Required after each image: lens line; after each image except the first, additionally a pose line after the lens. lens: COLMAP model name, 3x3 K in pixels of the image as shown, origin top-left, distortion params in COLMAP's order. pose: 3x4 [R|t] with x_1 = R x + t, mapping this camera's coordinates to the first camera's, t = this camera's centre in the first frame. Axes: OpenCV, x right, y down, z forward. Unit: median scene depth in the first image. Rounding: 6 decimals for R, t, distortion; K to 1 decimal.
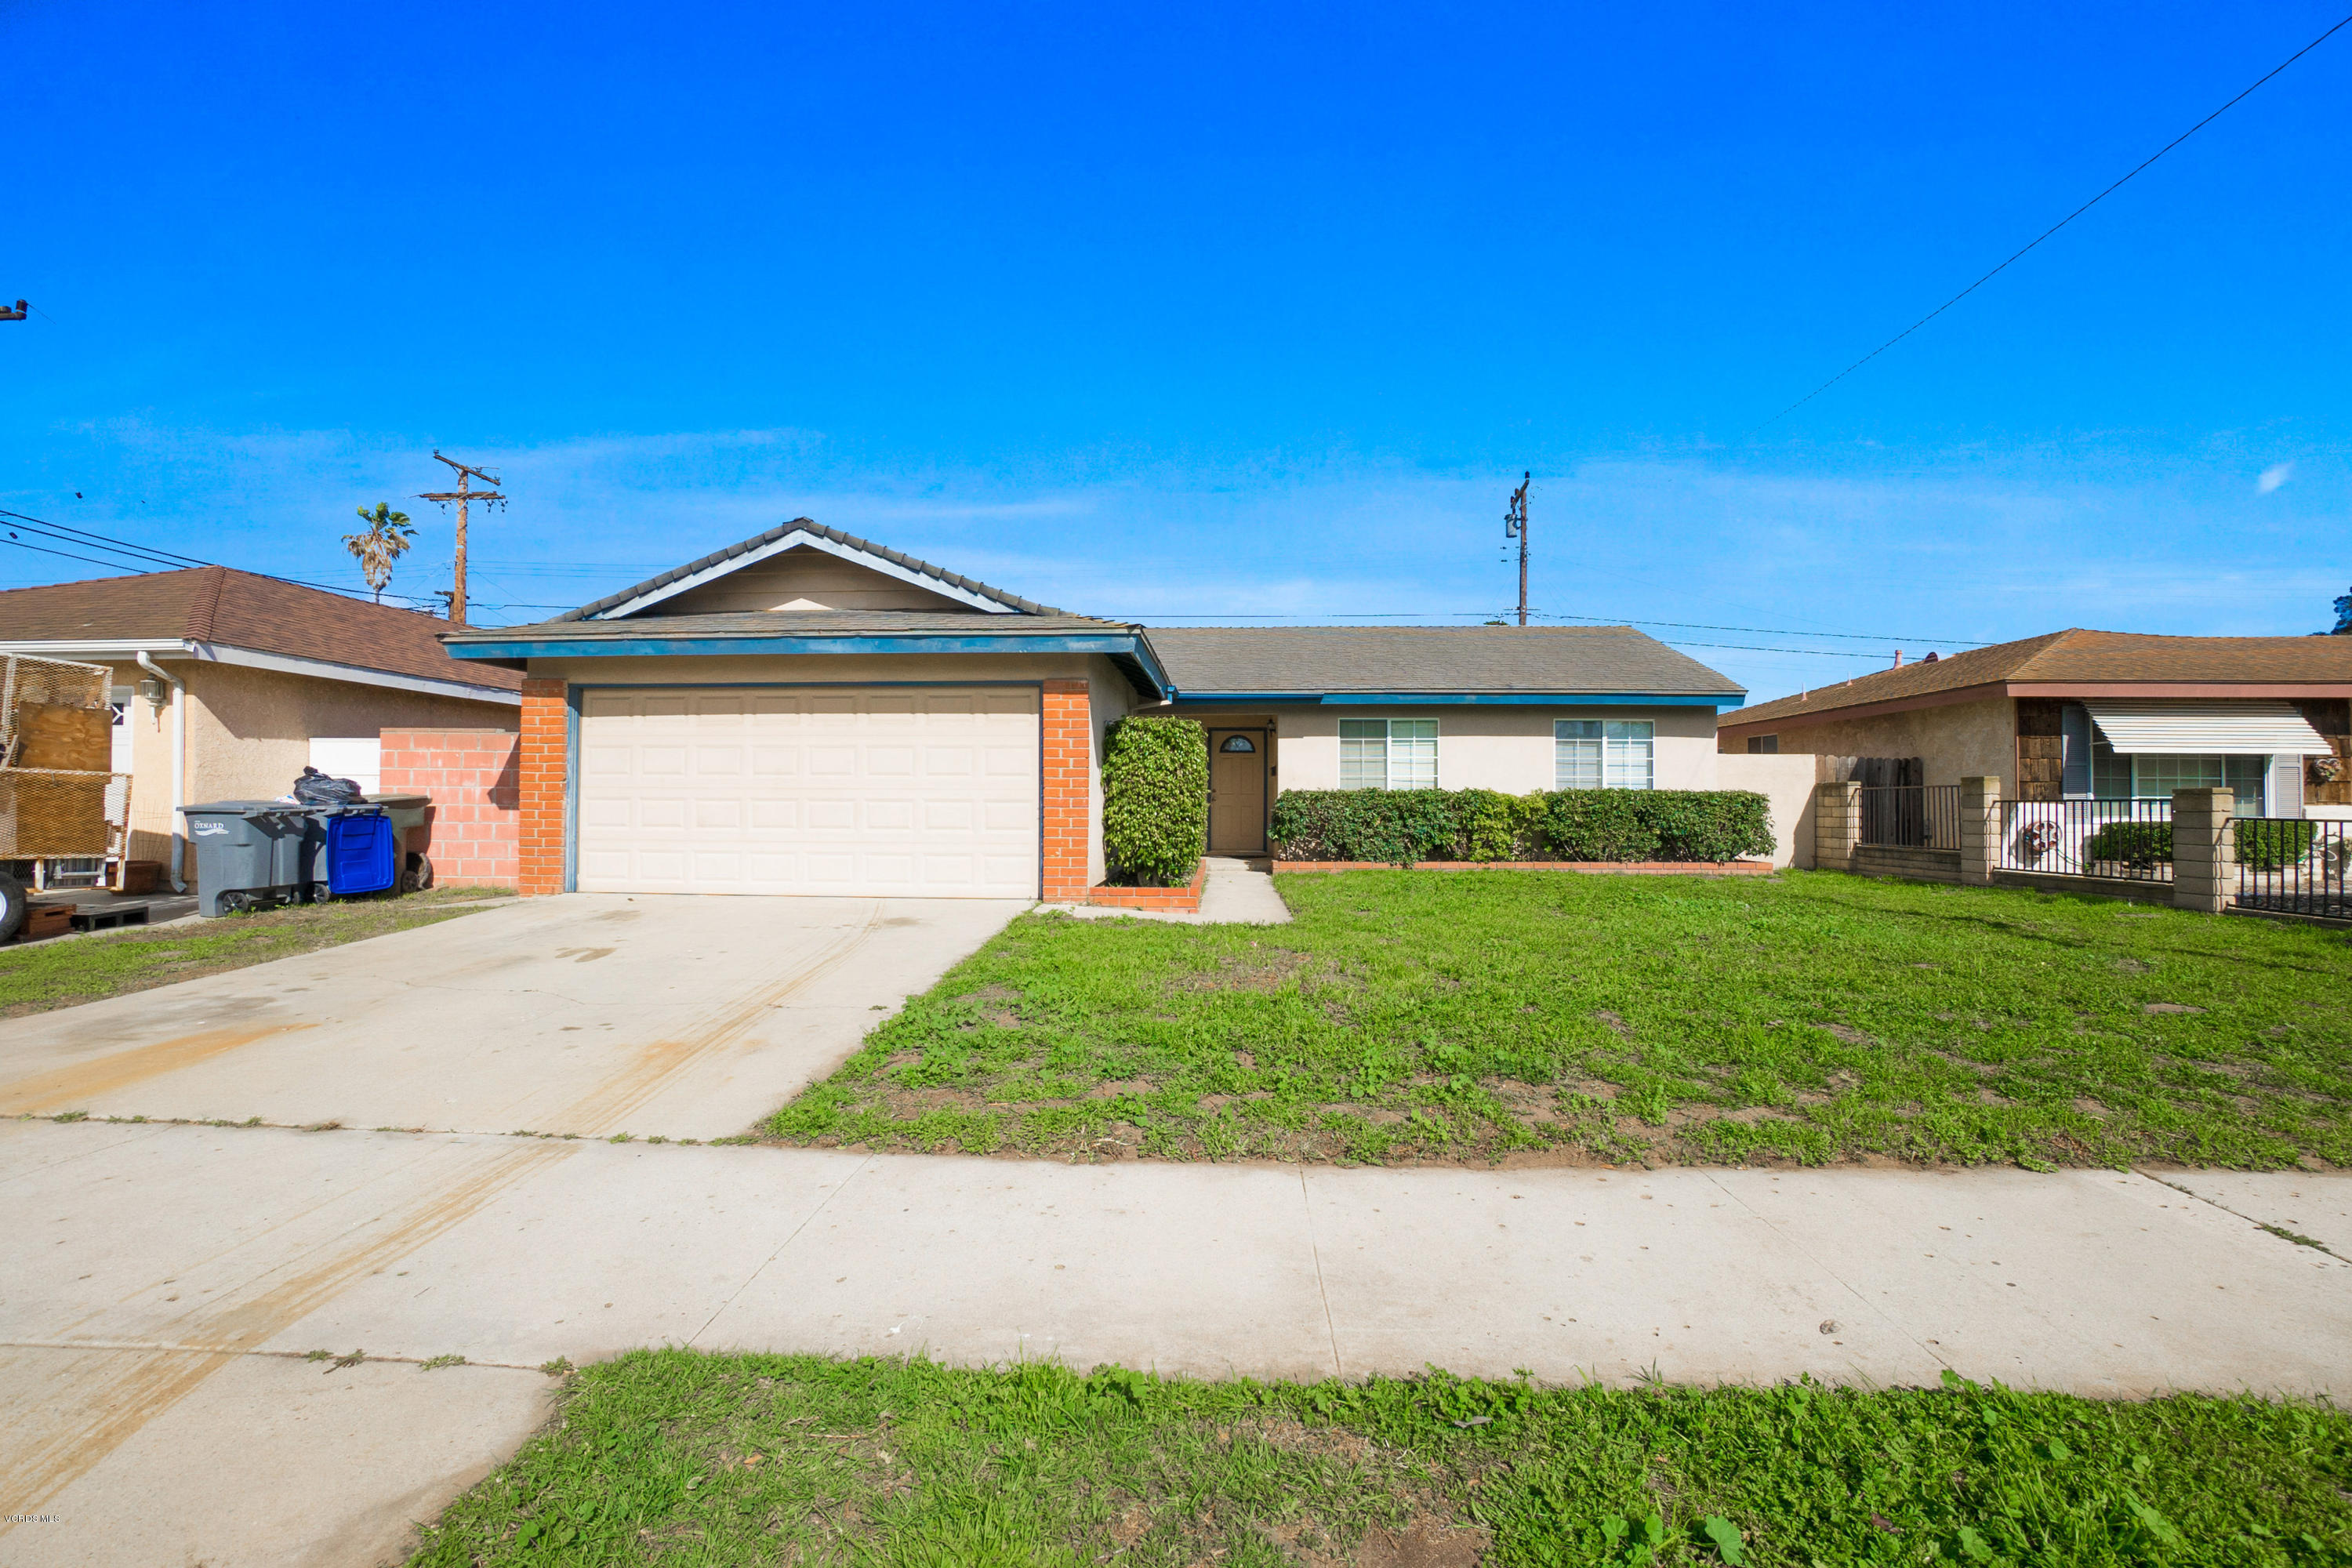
lens RADIAL K [[1026.1, 0, 1176.0], [0, 1026.1, 784.0], [0, 0, 1]] dist [-0.062308, 0.016026]
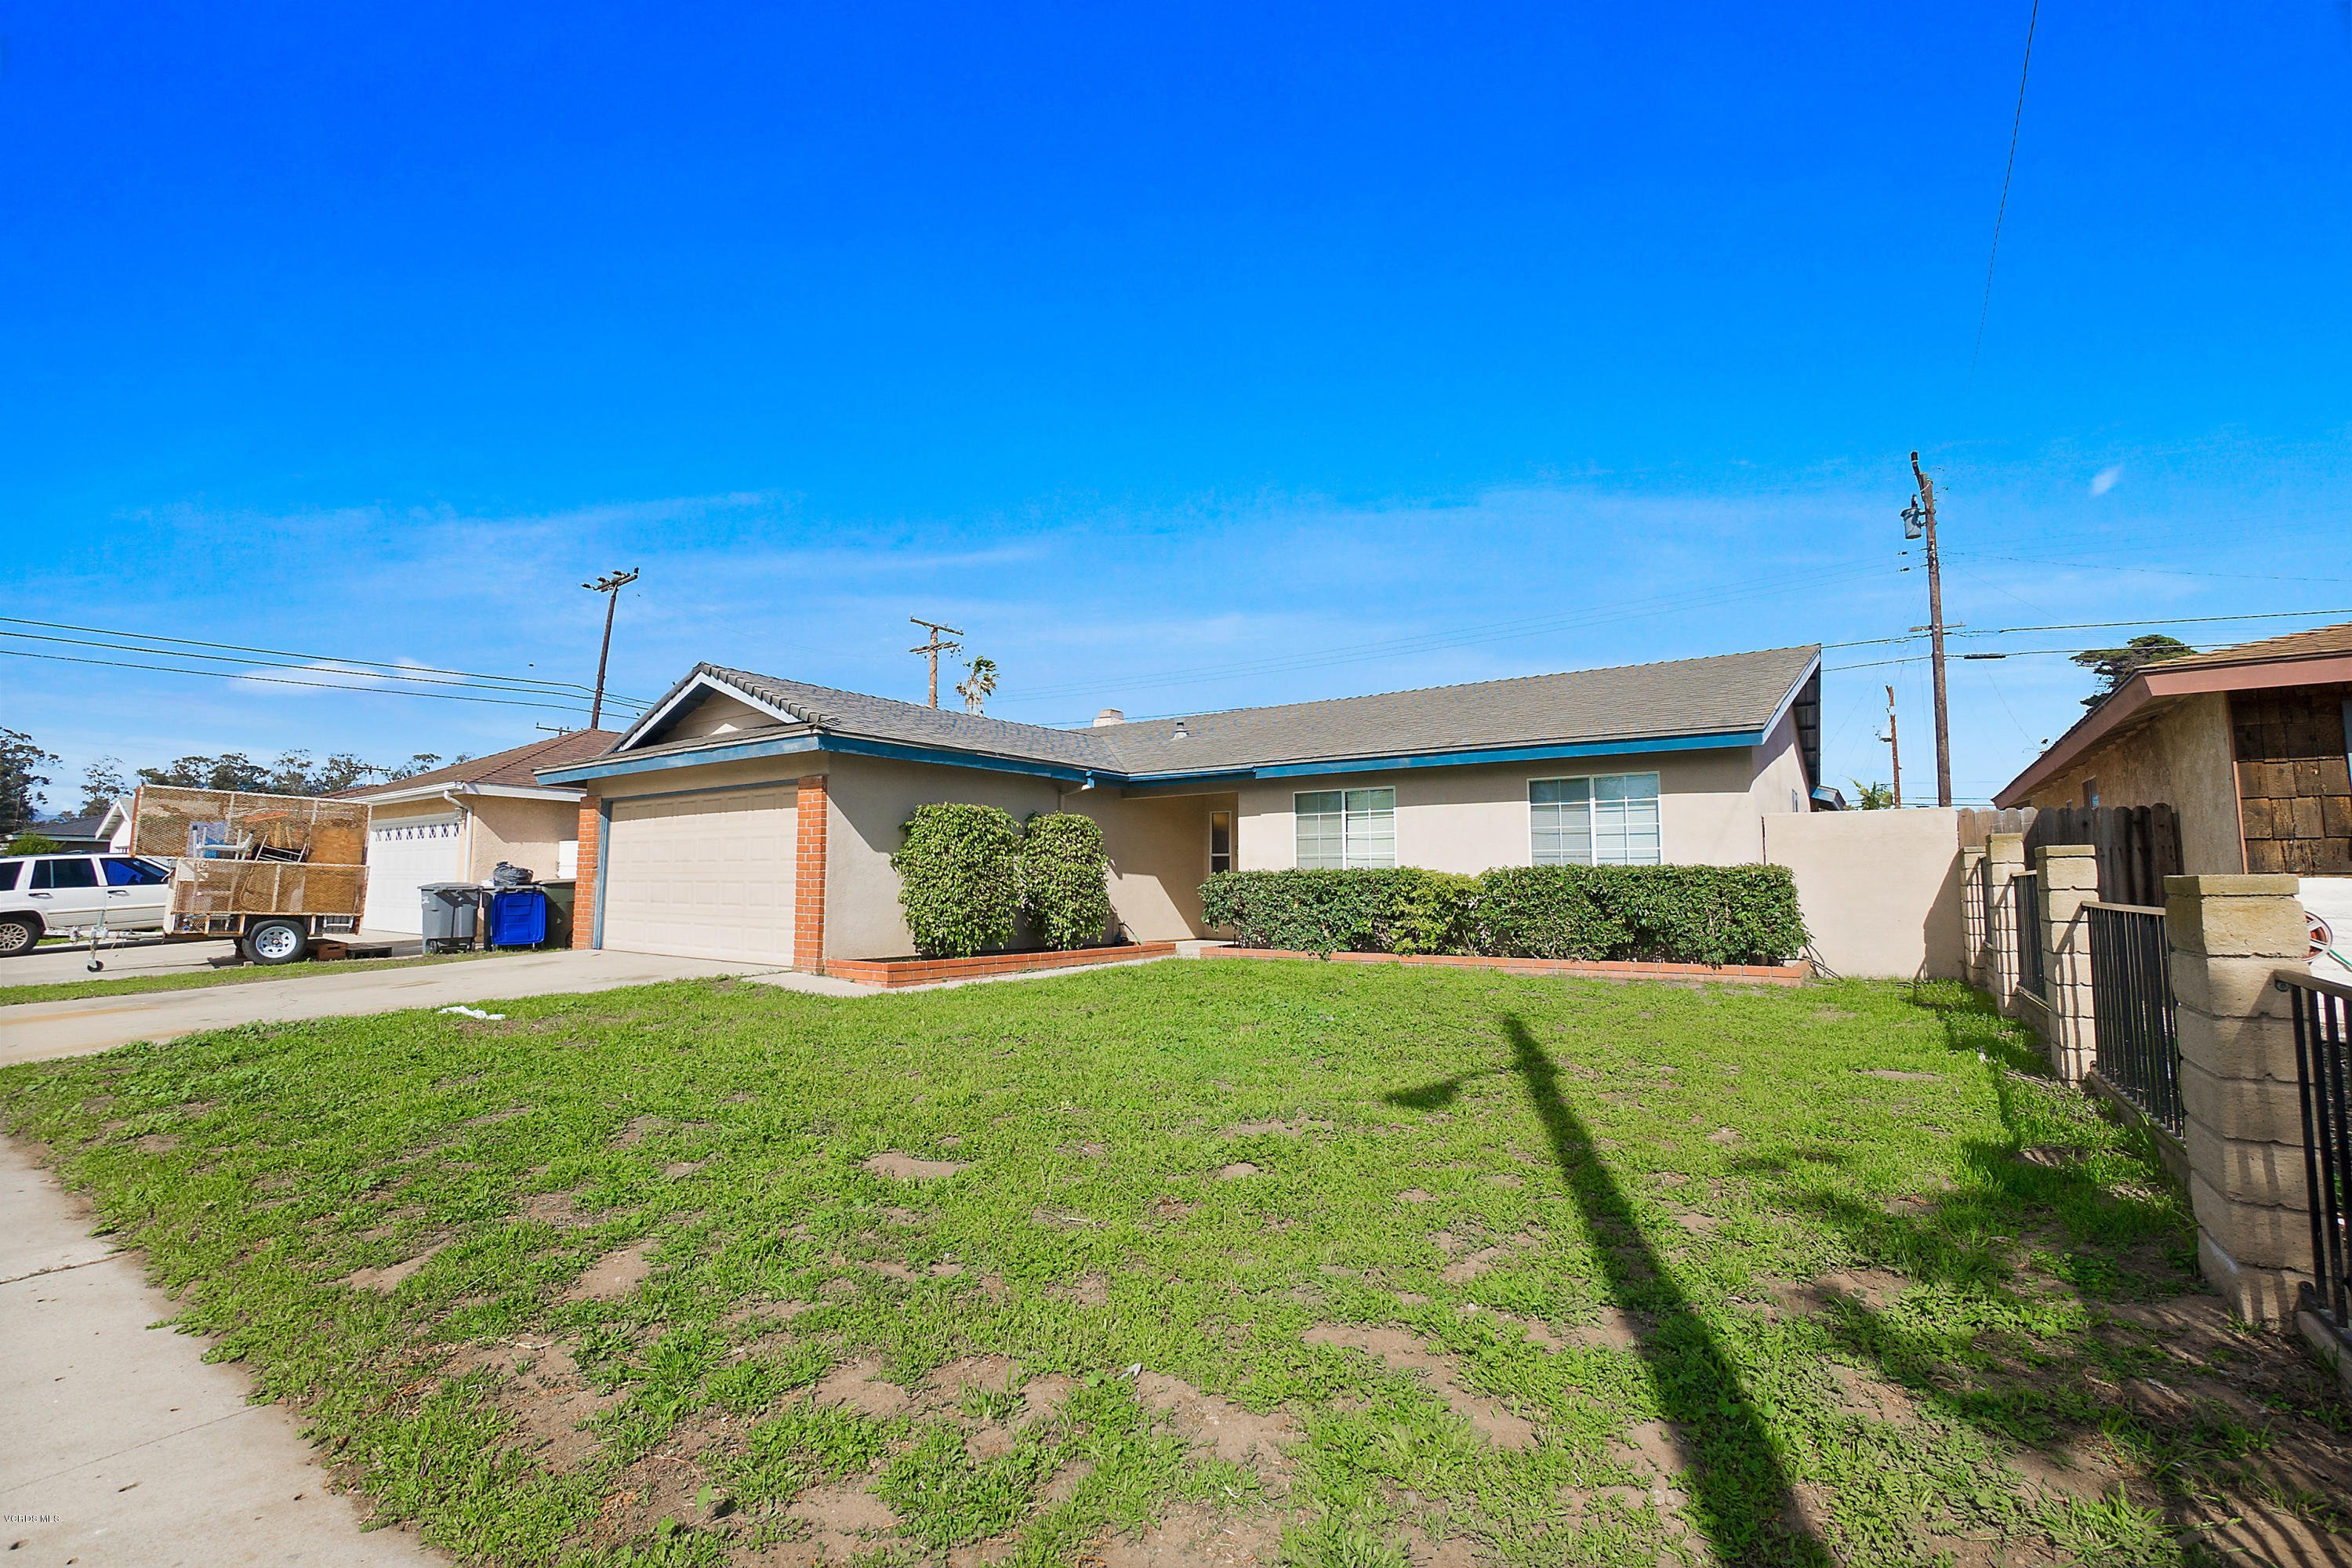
lens RADIAL K [[1026.1, 0, 1176.0], [0, 1026.1, 784.0], [0, 0, 1]] dist [-0.062308, 0.016026]
pose [[0.844011, -0.055947, -0.533399, 0.639330], [0.011340, 0.996183, -0.086544, 0.007678], [0.536205, 0.066996, 0.841425, 0.193824]]
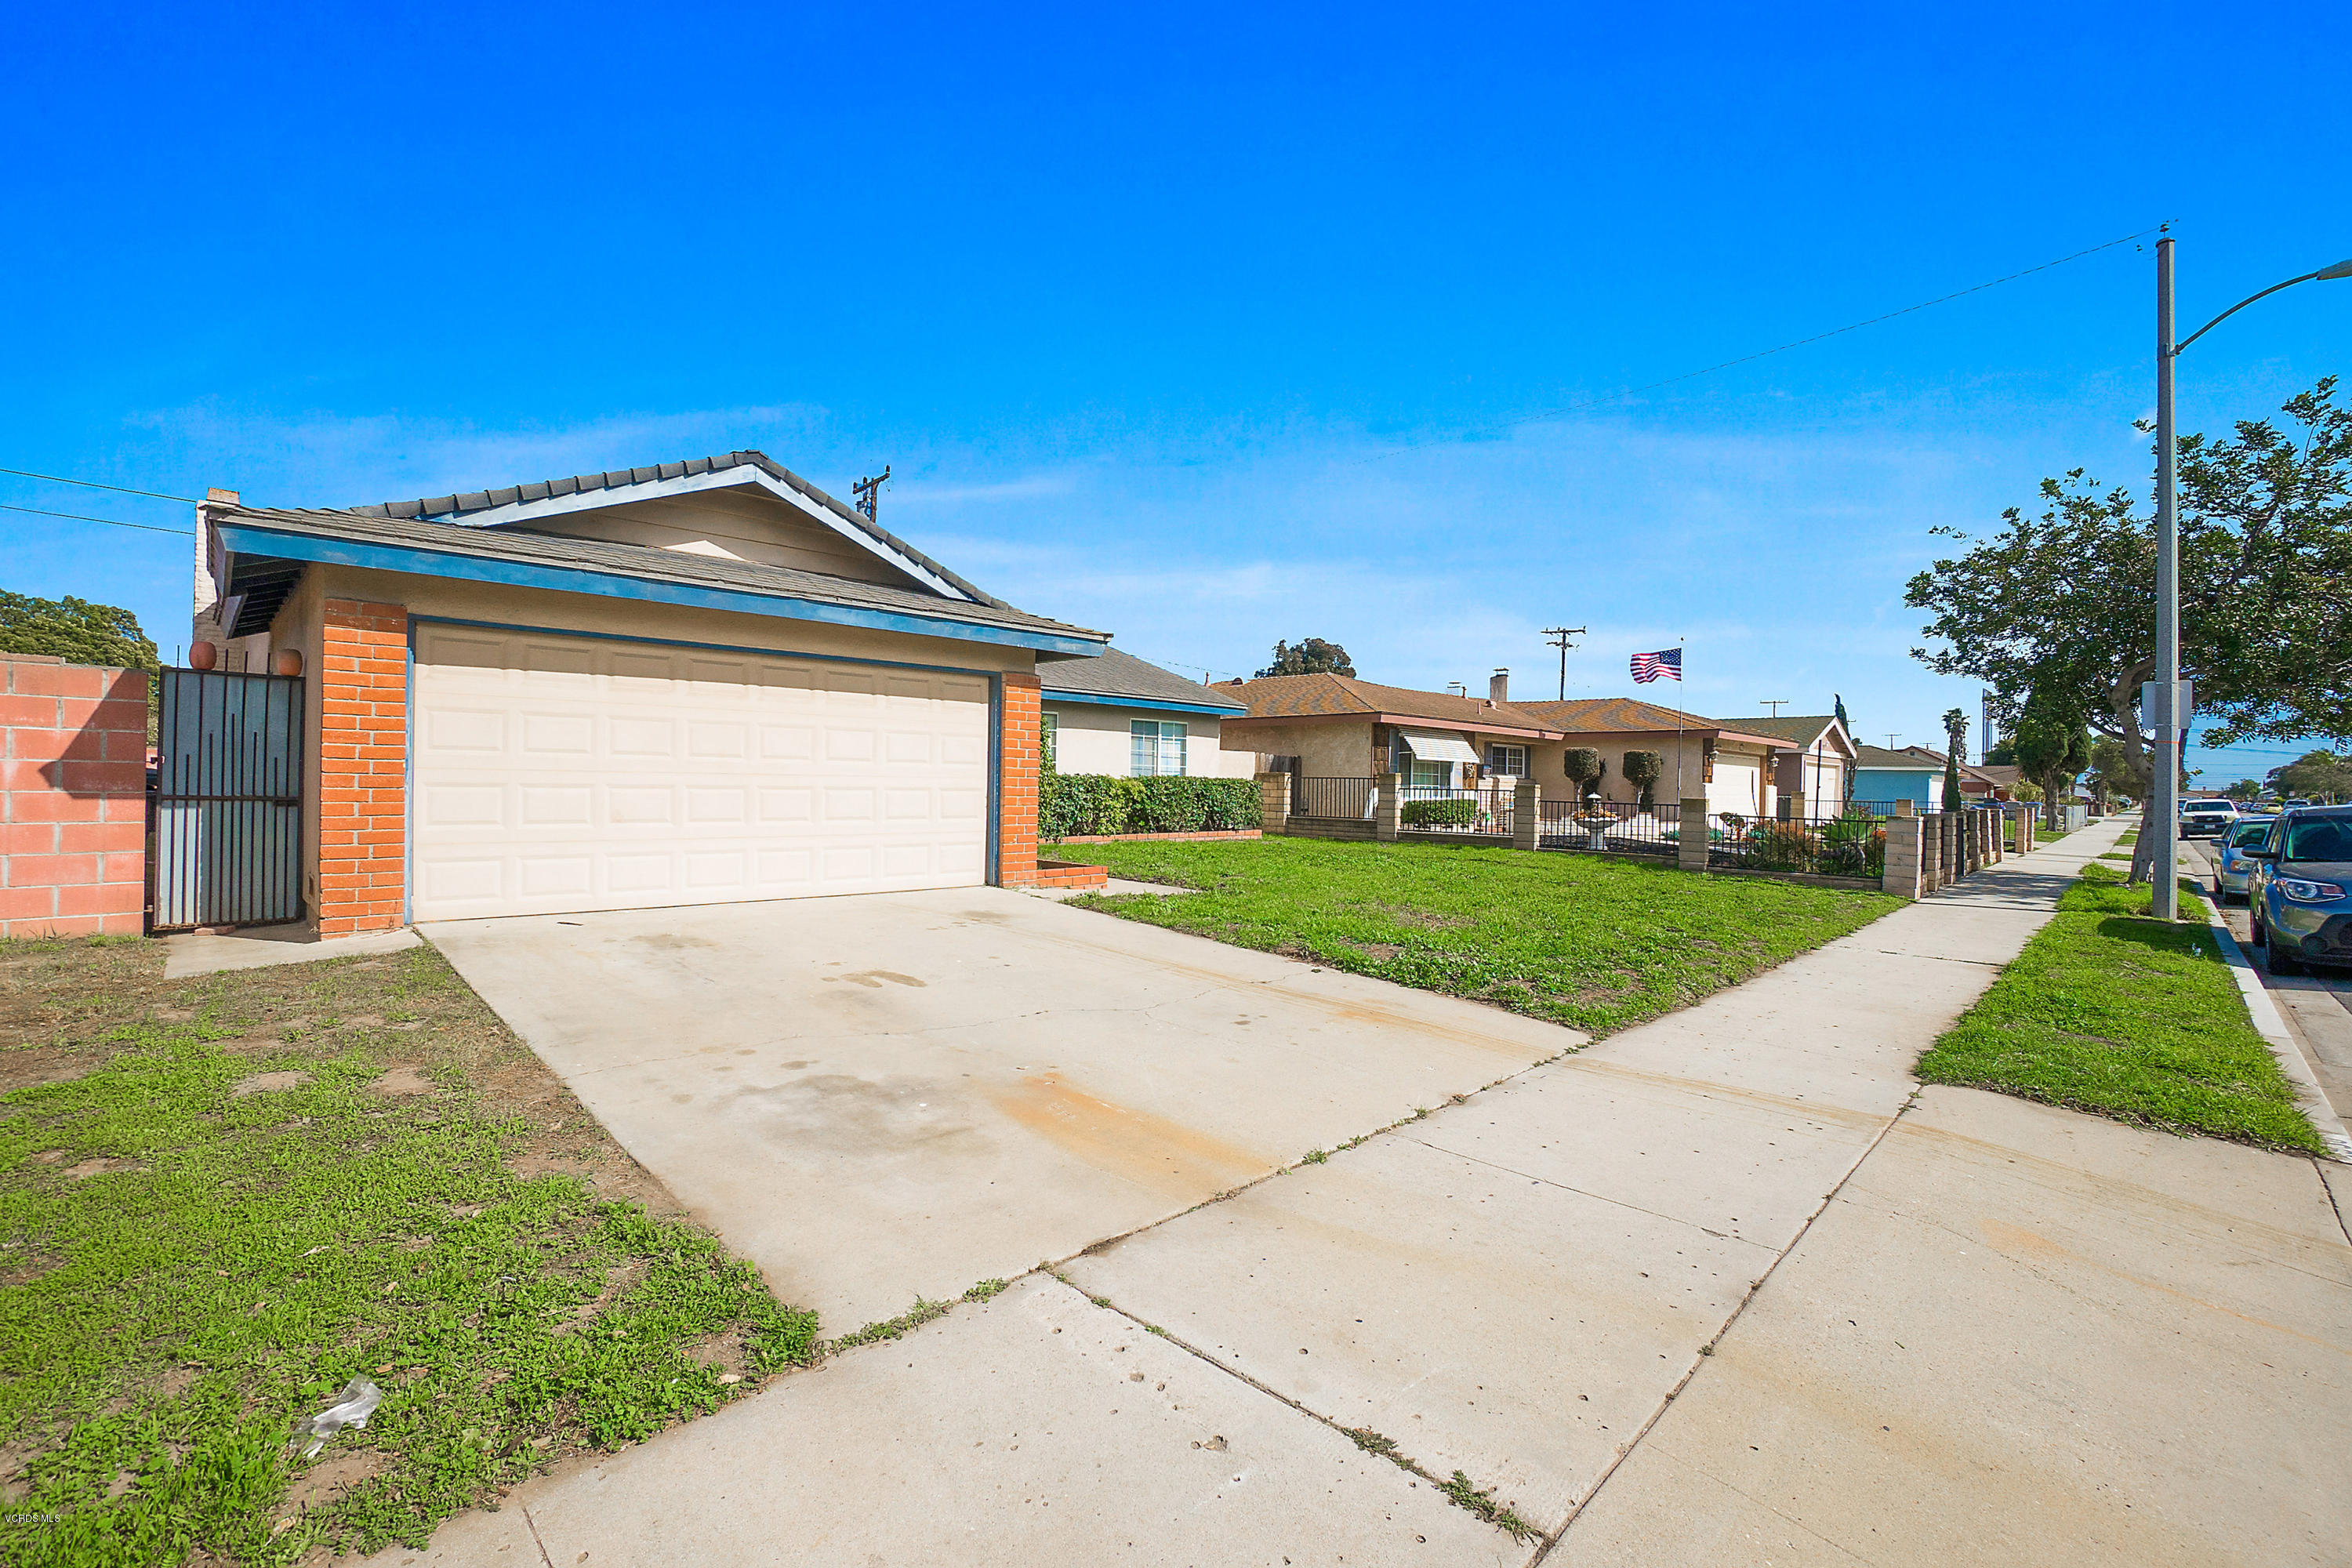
lens RADIAL K [[1026.1, 0, 1176.0], [0, 1026.1, 784.0], [0, 0, 1]] dist [-0.062308, 0.016026]
pose [[0.667721, 0.004733, 0.744396, -0.588532], [-0.028439, 0.999412, 0.019156, -0.010550], [-0.743868, -0.033961, 0.667463, 0.137367]]
